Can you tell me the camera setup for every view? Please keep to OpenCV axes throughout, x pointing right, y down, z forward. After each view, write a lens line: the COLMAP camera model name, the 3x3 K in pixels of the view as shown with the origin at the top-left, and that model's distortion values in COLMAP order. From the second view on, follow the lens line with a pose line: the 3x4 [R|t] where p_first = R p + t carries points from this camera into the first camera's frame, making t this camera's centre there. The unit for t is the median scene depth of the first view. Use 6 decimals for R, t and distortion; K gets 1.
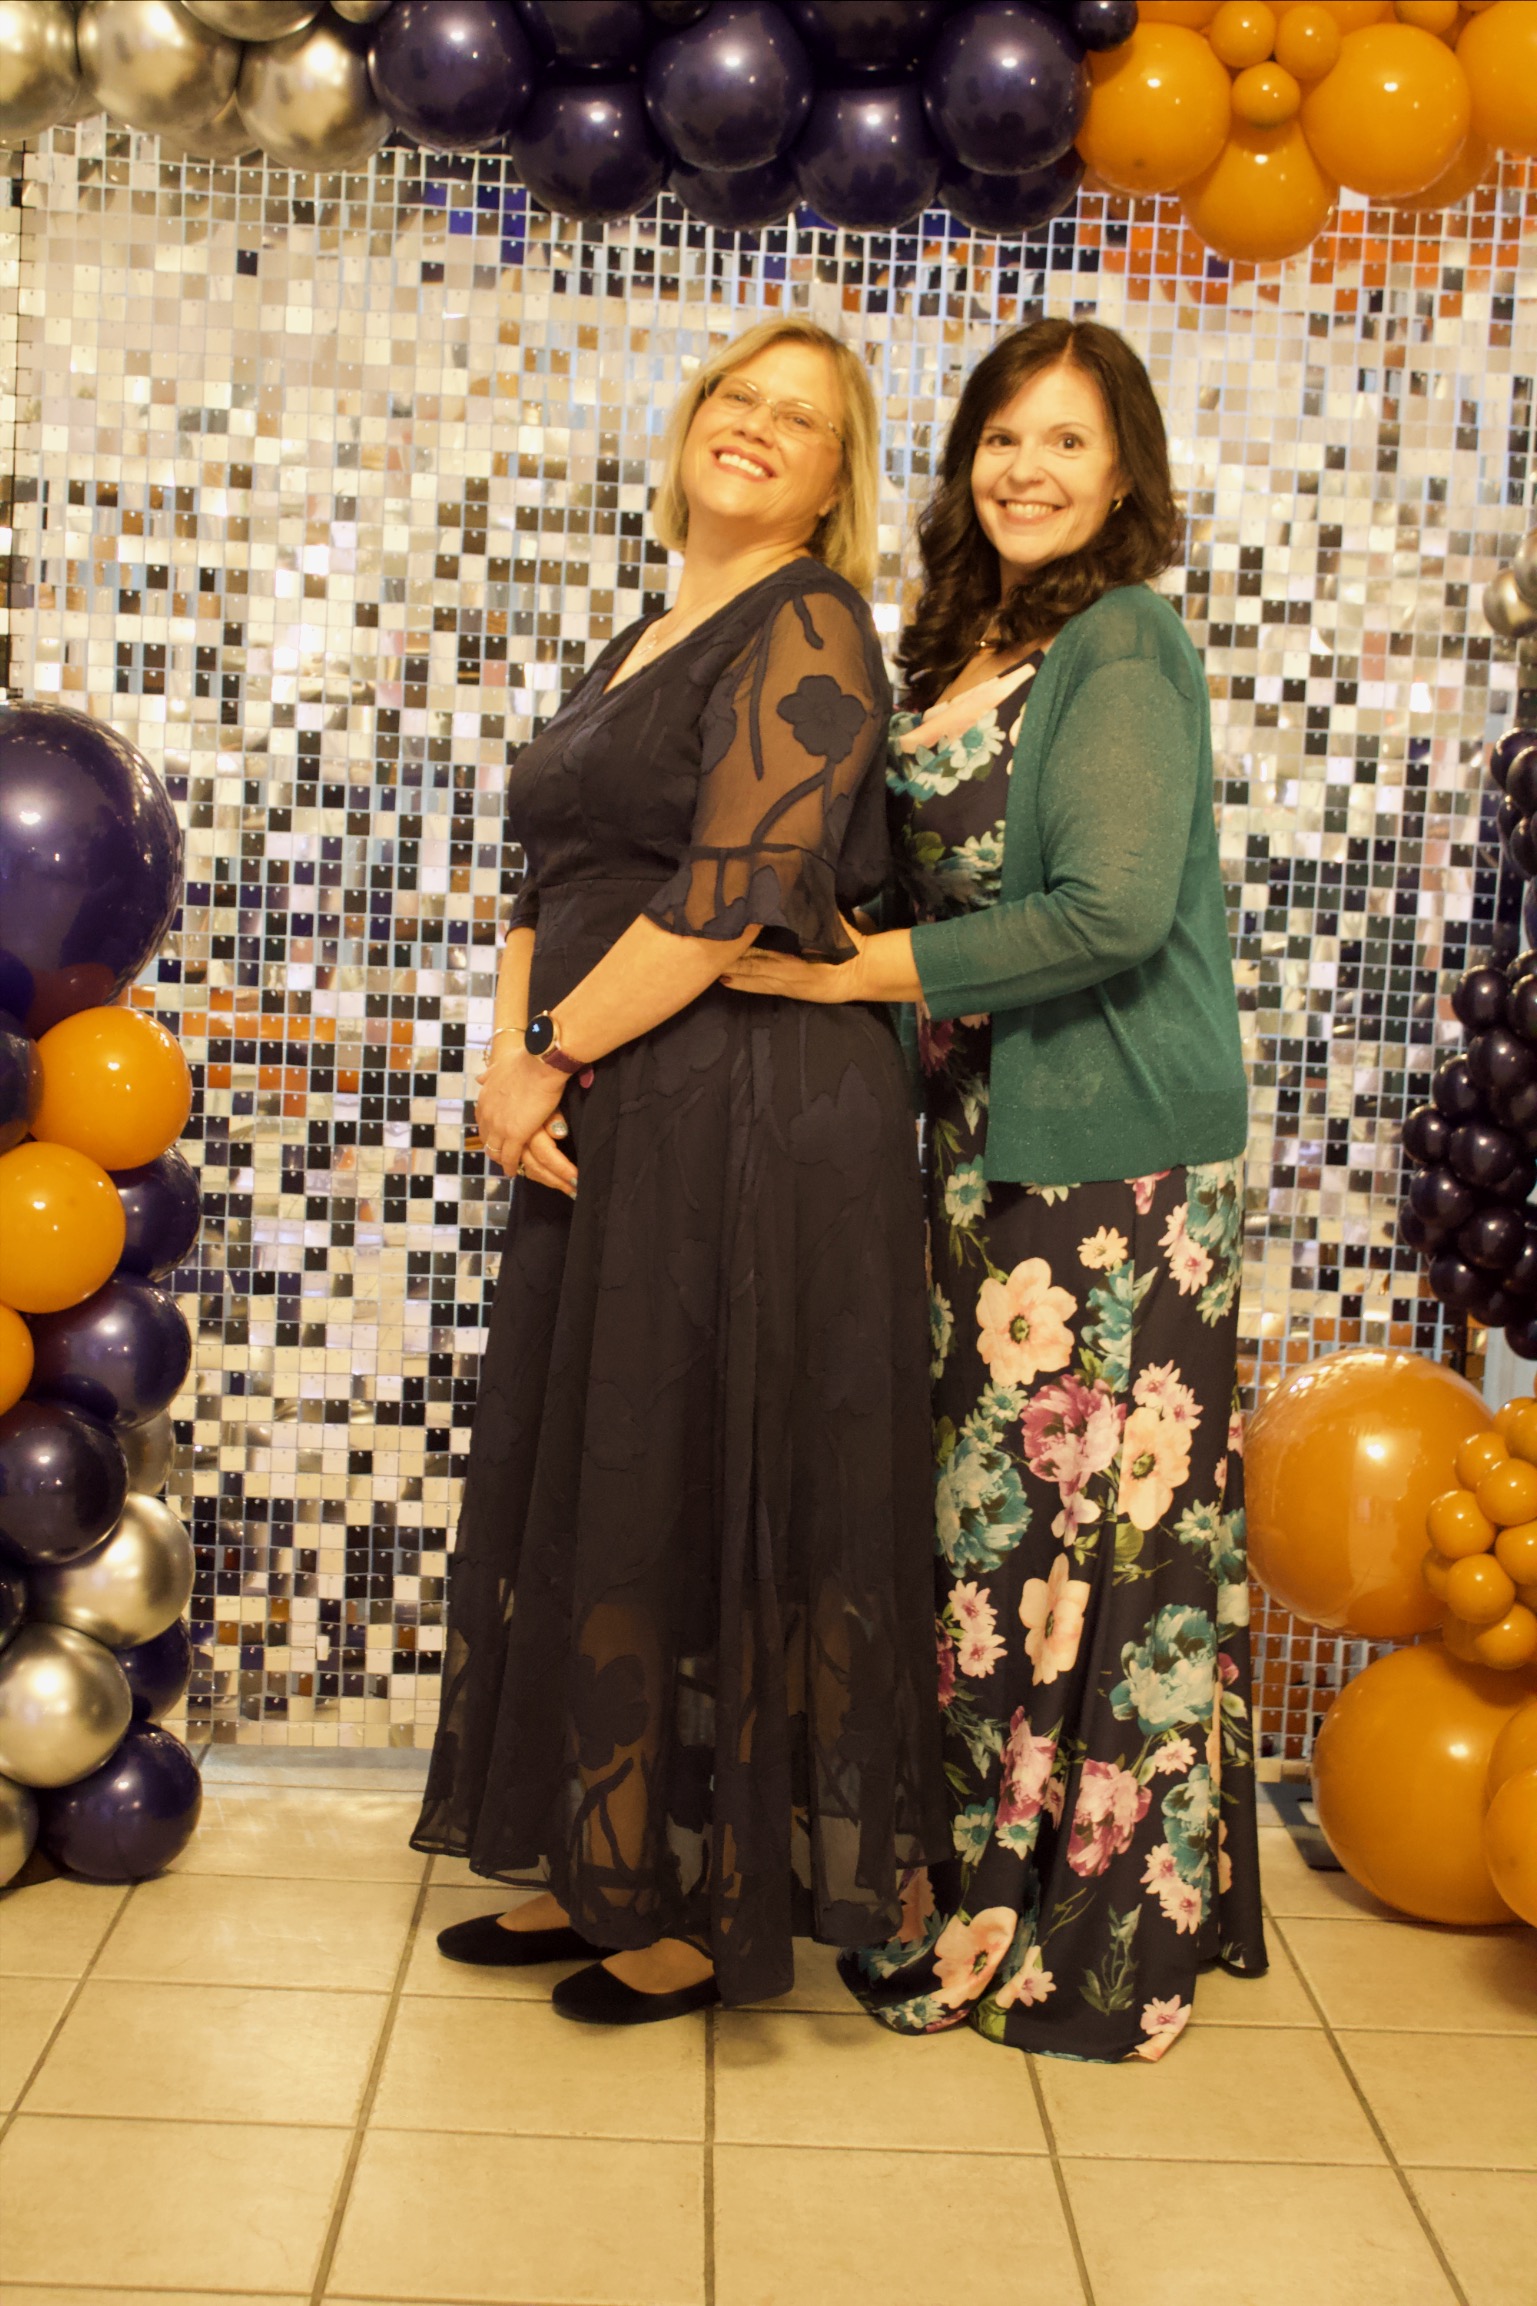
lens RADIAL K [[3001.8, 0, 789.6], [0, 3001.8, 1103.9], [0, 0, 1]] dist [-0.006407, 0.000000]
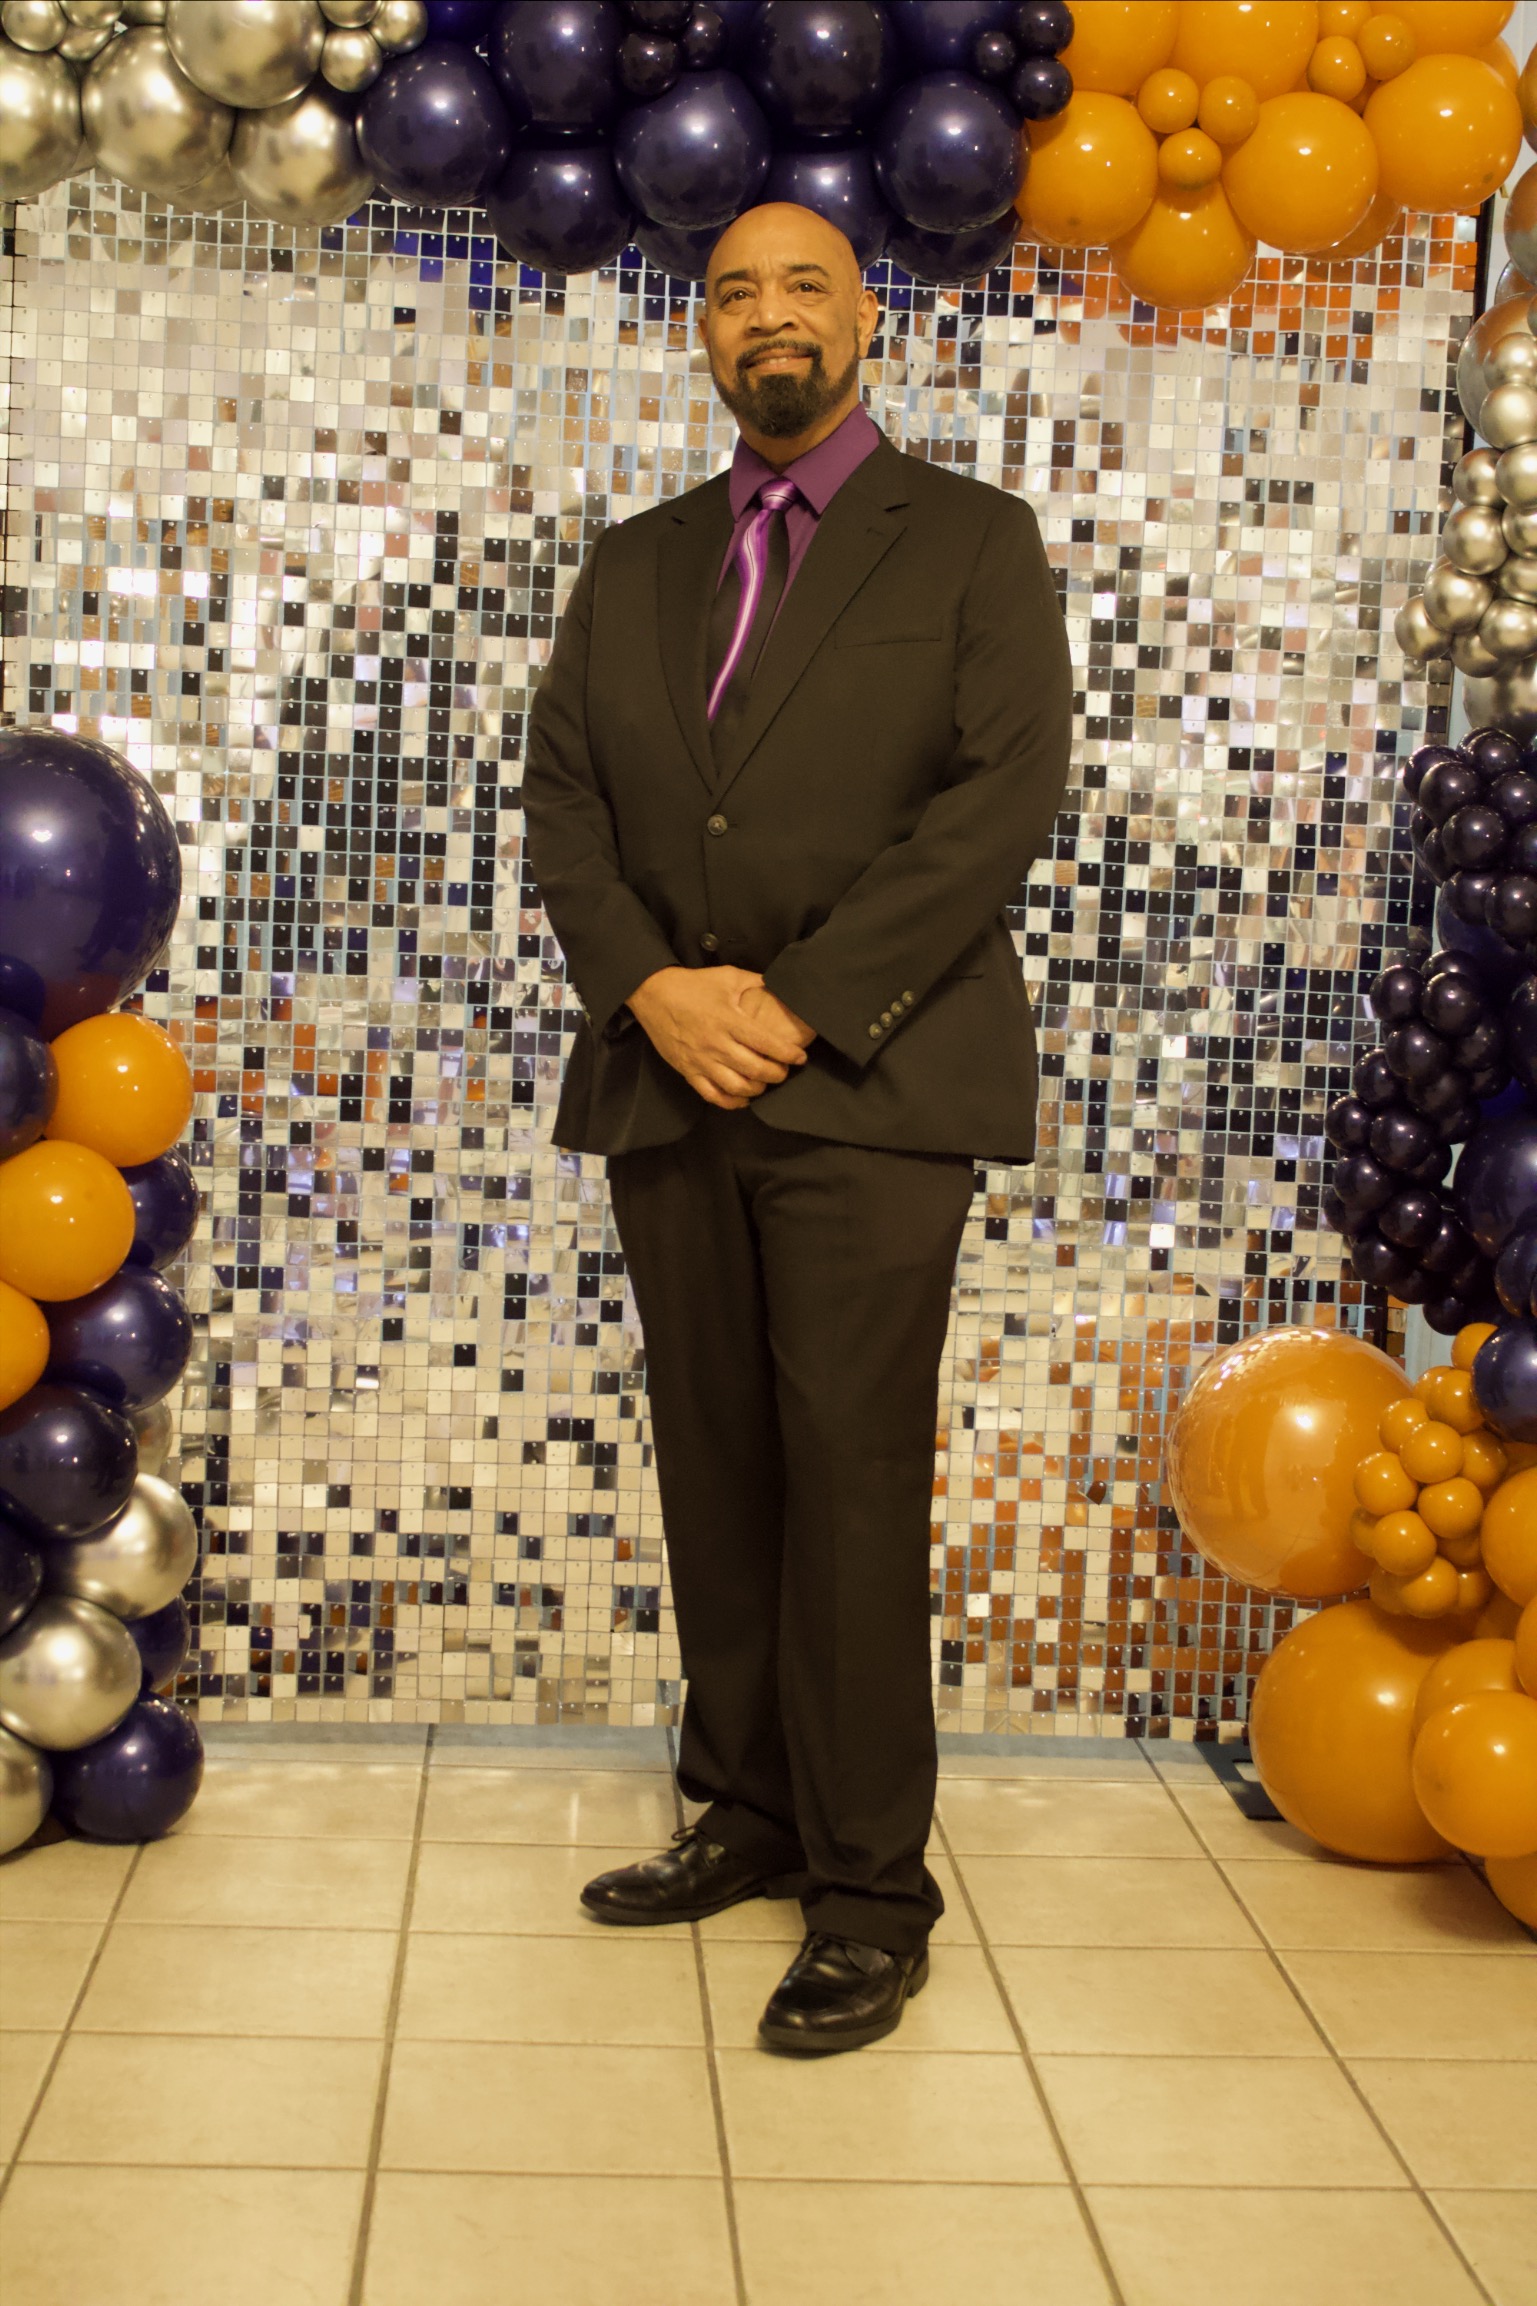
lens RADIAL K [[3295.4, 0, 756.3], [0, 3295.4, 1092.7], [0, 0, 1]] dist [0.013481, 0.000000]
pose [[0.999231, -0.008855, 0.038195, -0.044254], [0.009438, 0.999841, -0.015113, 0.015446], [-0.038055, 0.015462, 0.999156, -0.169891]]
